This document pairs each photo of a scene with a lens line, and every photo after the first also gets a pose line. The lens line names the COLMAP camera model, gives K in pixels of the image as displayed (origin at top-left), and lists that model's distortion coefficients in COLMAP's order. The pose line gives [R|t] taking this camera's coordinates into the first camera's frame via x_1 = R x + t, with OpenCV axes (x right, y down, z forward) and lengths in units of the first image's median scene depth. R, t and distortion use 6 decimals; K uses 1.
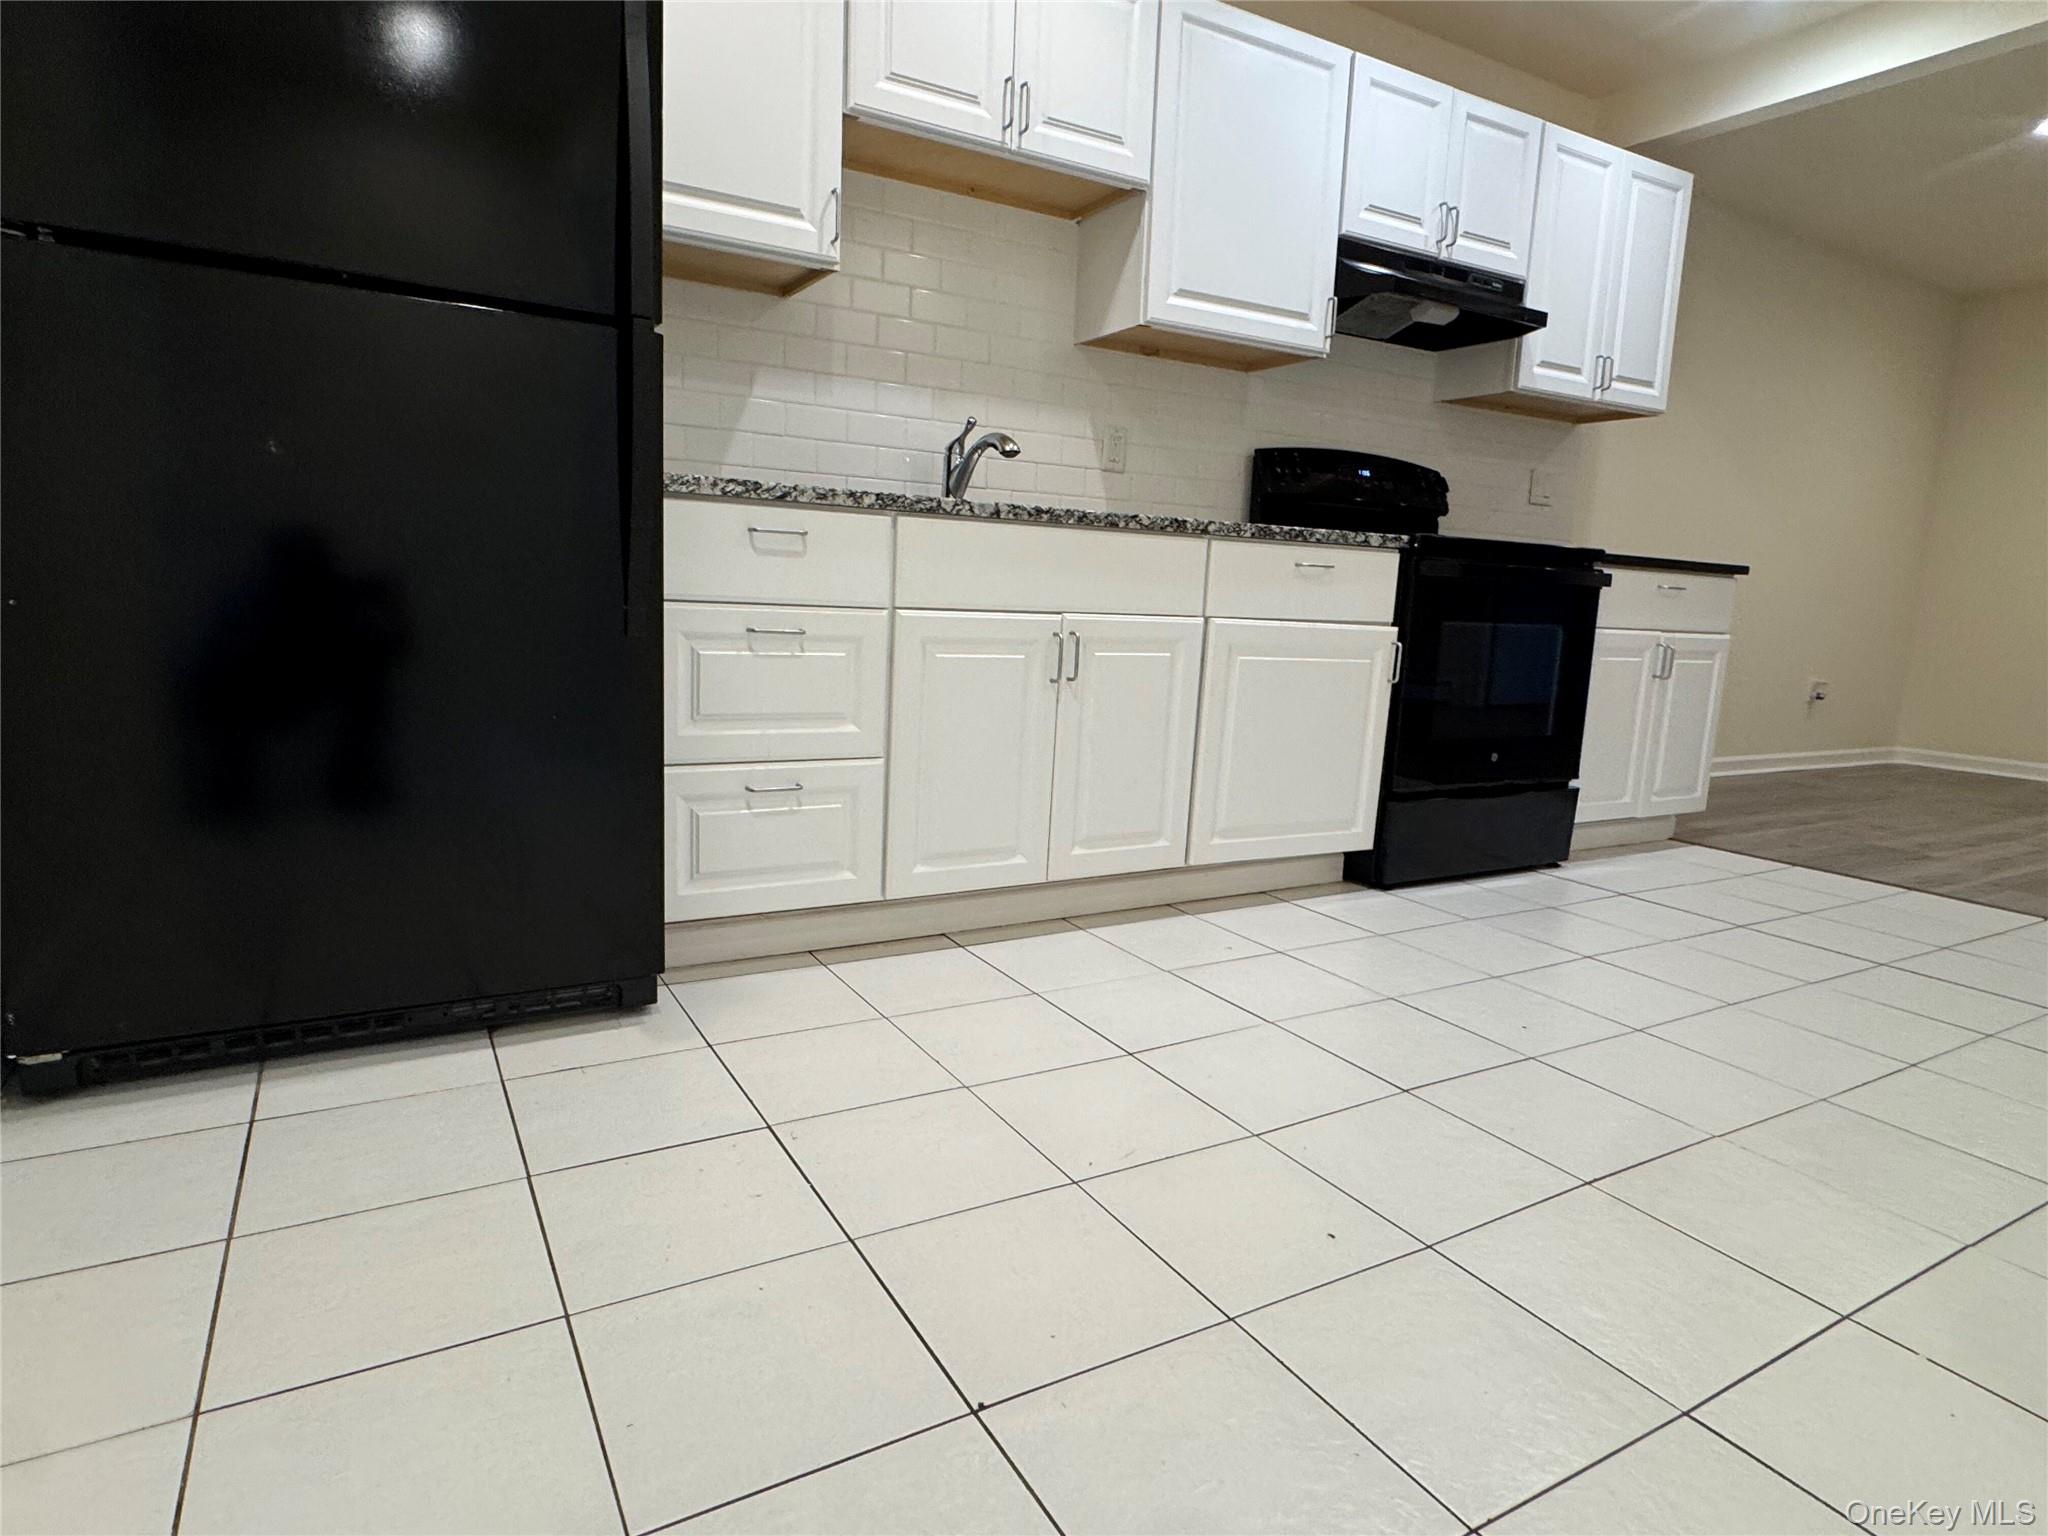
lens RADIAL K [[1135.8, 0, 1019.9], [0, 1135.8, 756.1], [0, 0, 1]] dist [-0.006413, 0.001664]
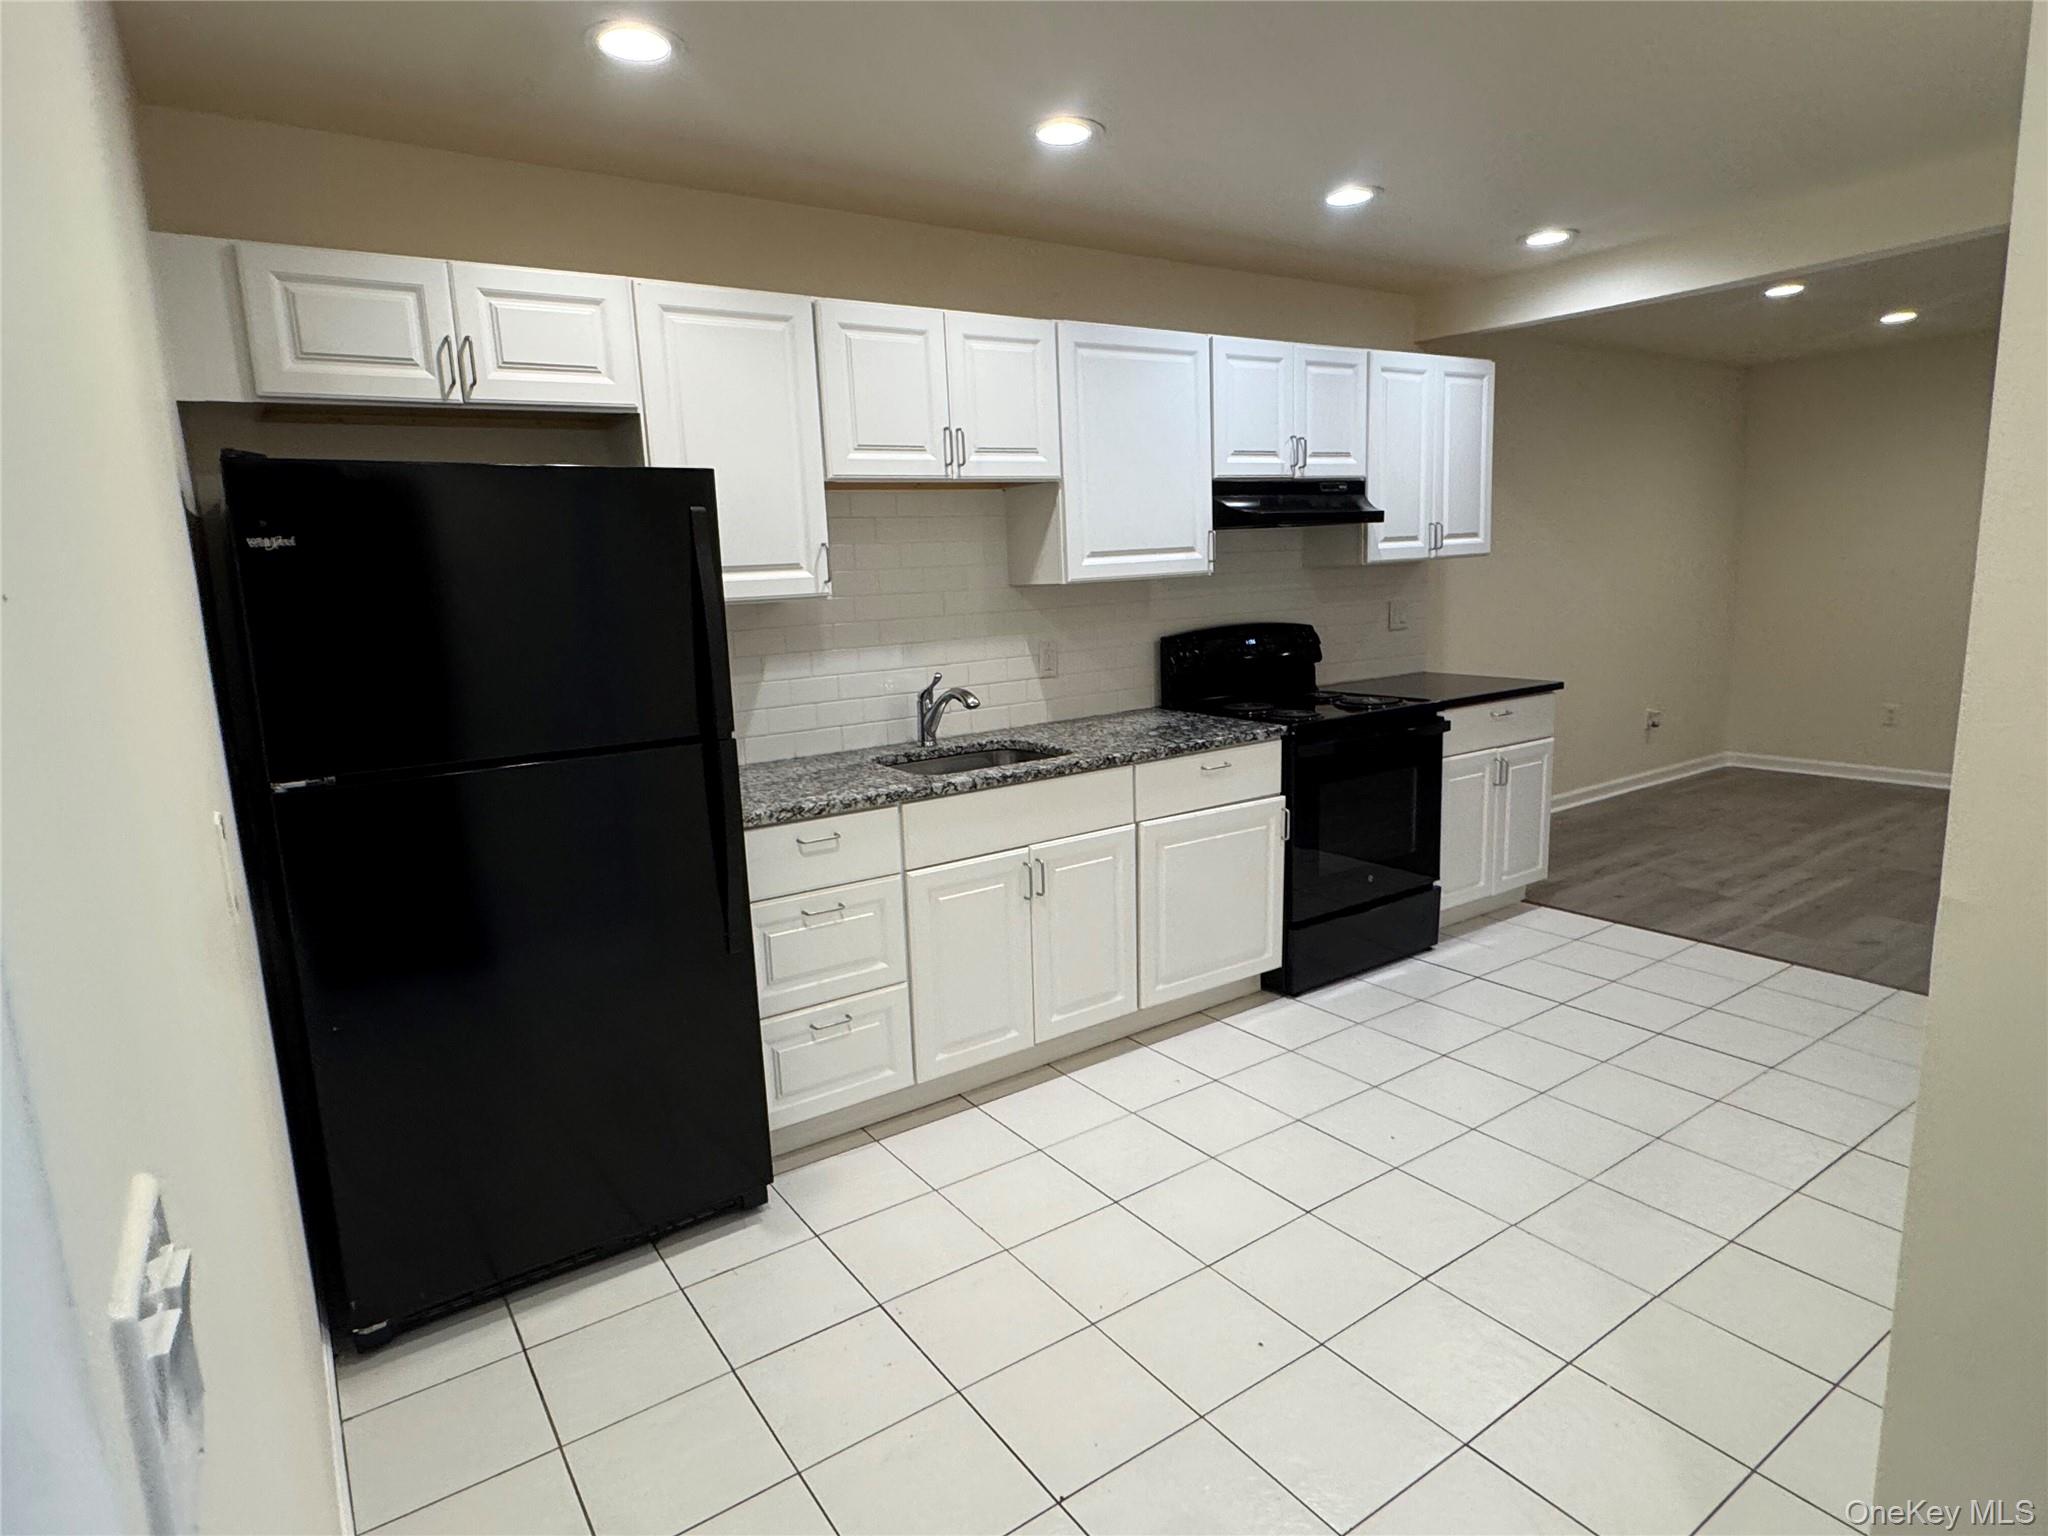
lens RADIAL K [[1135.8, 0, 1024.7], [0, 1135.8, 761.3], [0, 0, 1]] dist [-0.006413, 0.001664]
pose [[0.993408, -0.095303, 0.063707, -0.034731], [0.093849, 0.995261, 0.025436, -0.216582], [-0.065829, -0.019289, 0.997644, -0.252913]]
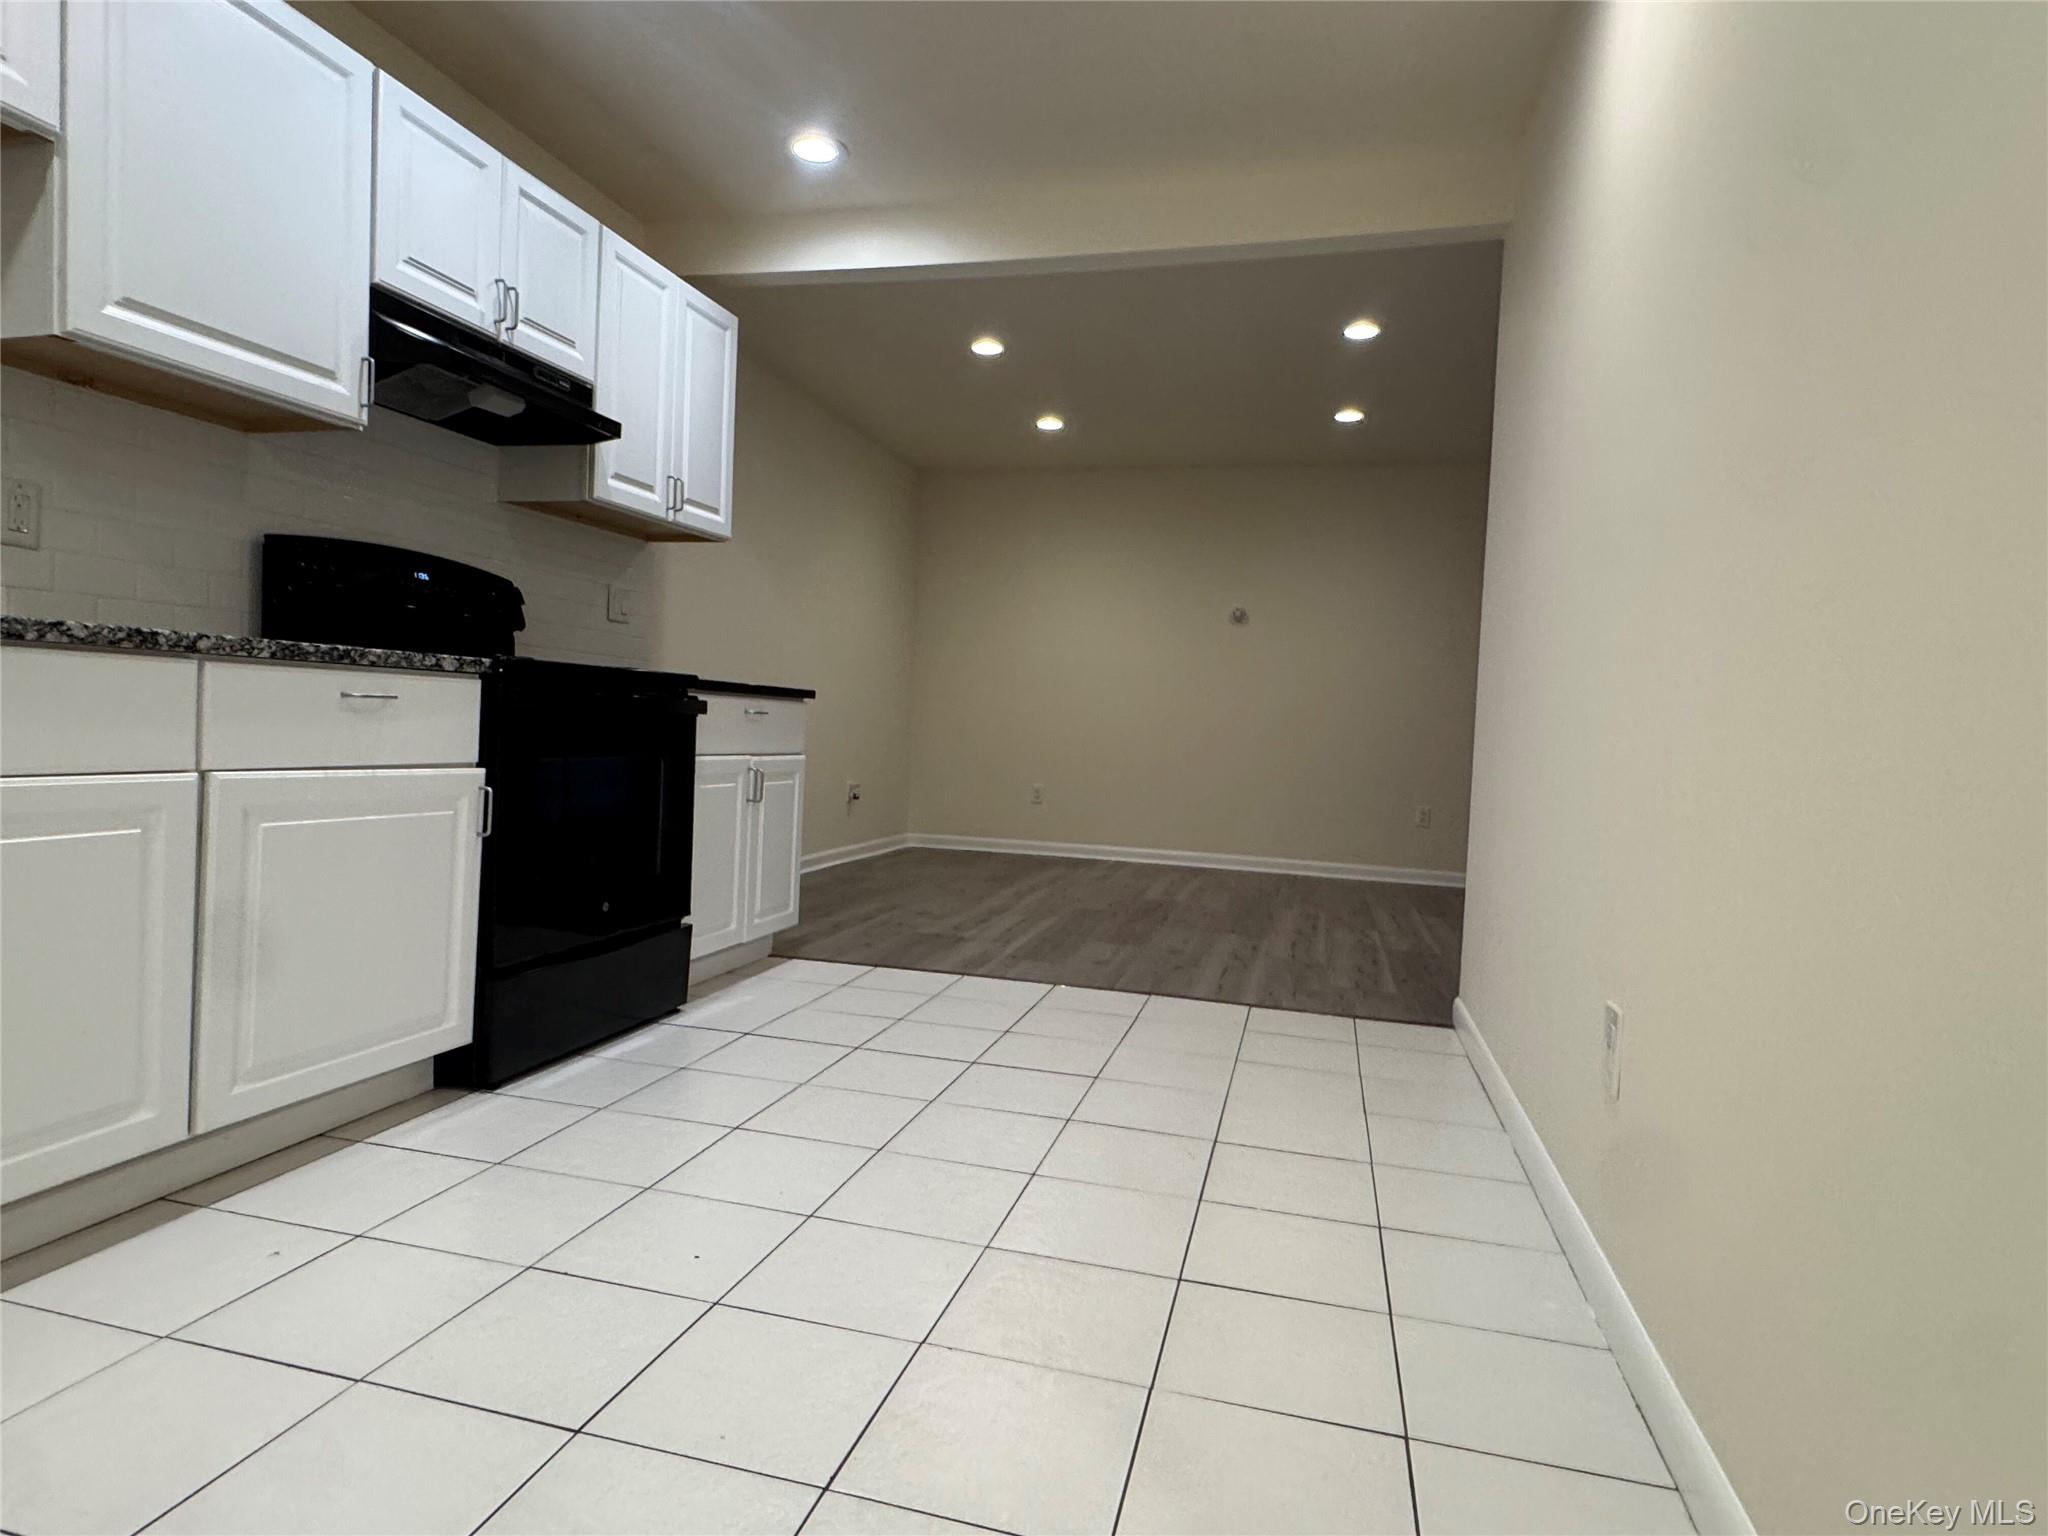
lens RADIAL K [[1135.8, 0, 1014.2], [0, 1135.8, 768.3], [0, 0, 1]] dist [-0.006413, 0.001664]
pose [[0.707107, -0.039469, 0.706004, 0.025159], [0.093114, 0.994944, -0.037637, -0.048039], [-0.700949, 0.092352, 0.707207, 0.154925]]
